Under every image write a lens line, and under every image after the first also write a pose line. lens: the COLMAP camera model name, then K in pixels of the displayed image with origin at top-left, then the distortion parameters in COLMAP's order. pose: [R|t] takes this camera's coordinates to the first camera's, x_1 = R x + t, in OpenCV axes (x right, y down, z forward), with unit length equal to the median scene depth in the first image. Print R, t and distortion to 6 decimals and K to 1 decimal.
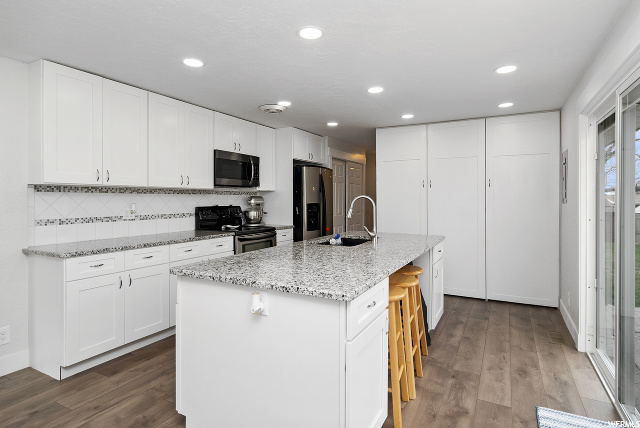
lens RADIAL K [[350.9, 0, 316.9], [0, 350.9, 197.5], [0, 0, 1]] dist [-0.001341, -0.000653]
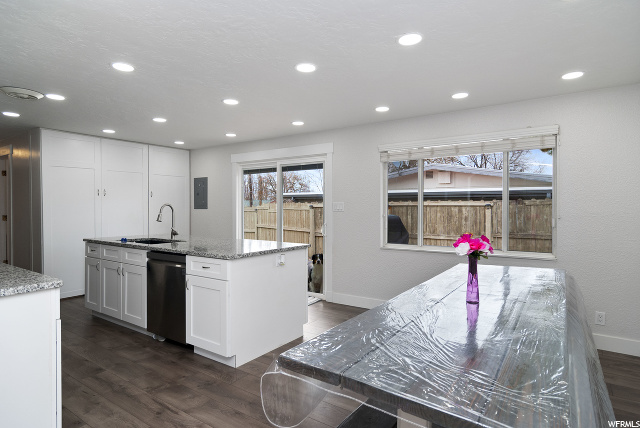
lens RADIAL K [[350.9, 0, 336.6], [0, 350.9, 208.9], [0, 0, 1]] dist [-0.001341, -0.000653]
pose [[0.078658, -0.009774, 0.996854, -0.952789], [-0.005744, 0.999931, 0.010258, -0.004162], [-0.996885, -0.006533, 0.078596, 0.244084]]
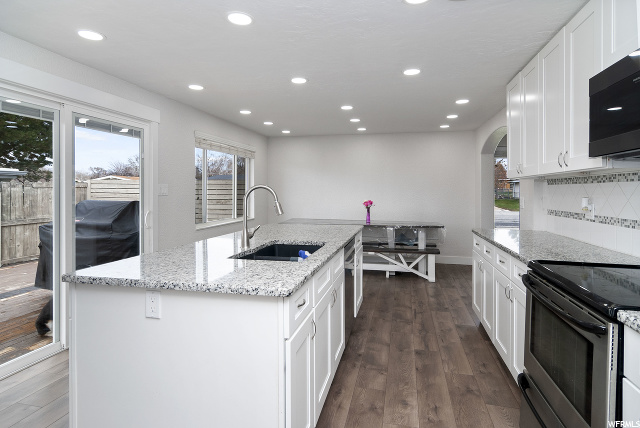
lens RADIAL K [[350.9, 0, 310.6], [0, 350.9, 193.8], [0, 0, 1]] dist [-0.001341, -0.000653]
pose [[-0.971351, -0.000929, -0.237647, 0.179756], [-0.002033, 0.999988, 0.004398, 0.007954], [0.237640, 0.004756, -0.971342, 1.509234]]
